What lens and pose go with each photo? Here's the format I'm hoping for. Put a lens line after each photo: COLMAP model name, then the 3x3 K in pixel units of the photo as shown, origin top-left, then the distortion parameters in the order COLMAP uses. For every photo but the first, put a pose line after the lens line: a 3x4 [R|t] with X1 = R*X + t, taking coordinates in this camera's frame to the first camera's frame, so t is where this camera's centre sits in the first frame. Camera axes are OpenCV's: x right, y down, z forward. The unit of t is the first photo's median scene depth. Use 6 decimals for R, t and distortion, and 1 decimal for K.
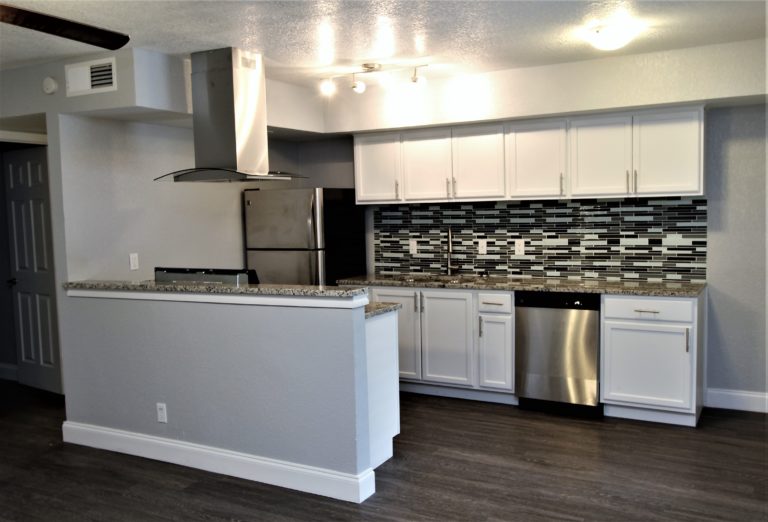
lens RADIAL K [[695.7, 0, 383.9], [0, 695.7, 260.5], [0, 0, 1]] dist [0.006049, 0.004138]
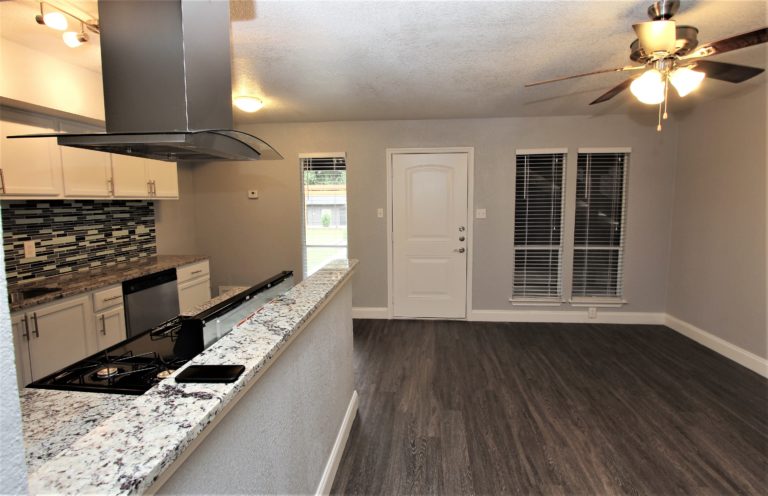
lens RADIAL K [[389.5, 0, 384.0], [0, 389.5, 245.8], [0, 0, 1]] dist [-0.001480, -0.000398]
pose [[-0.384827, -0.079187, 0.919586, -0.499817], [0.093940, 0.987779, 0.124371, -0.046696], [-0.918196, 0.134248, -0.372685, 0.790679]]
